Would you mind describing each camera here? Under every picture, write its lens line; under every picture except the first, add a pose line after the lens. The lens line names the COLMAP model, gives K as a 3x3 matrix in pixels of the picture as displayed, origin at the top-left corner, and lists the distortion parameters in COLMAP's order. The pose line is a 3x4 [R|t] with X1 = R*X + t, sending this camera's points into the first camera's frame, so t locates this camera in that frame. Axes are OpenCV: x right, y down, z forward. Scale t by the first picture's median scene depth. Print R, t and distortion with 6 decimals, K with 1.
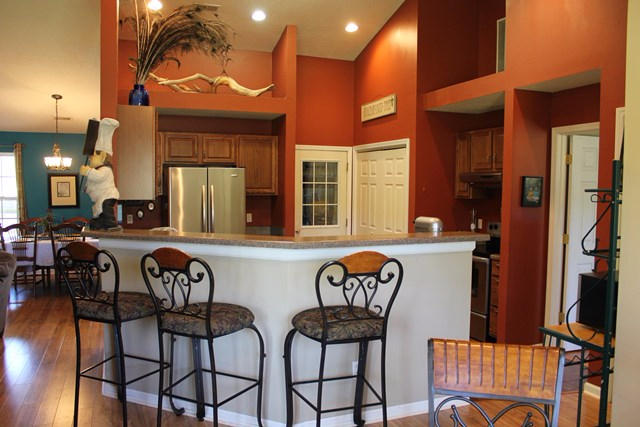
lens RADIAL K [[530.6, 0, 315.3], [0, 530.6, 217.1], [0, 0, 1]] dist [-0.166052, 0.135852]
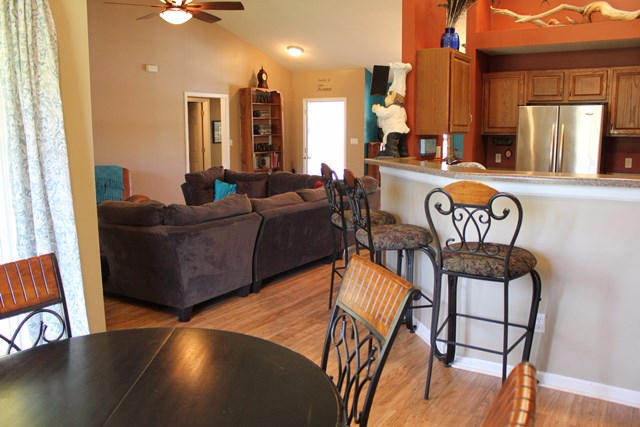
lens RADIAL K [[530.6, 0, 315.3], [0, 530.6, 217.1], [0, 0, 1]] dist [-0.166052, 0.135852]
pose [[0.591173, 0.119812, -0.797596, 0.457092], [-0.039338, 0.992011, 0.119859, 0.017970], [0.805585, -0.039482, 0.591163, 0.149943]]
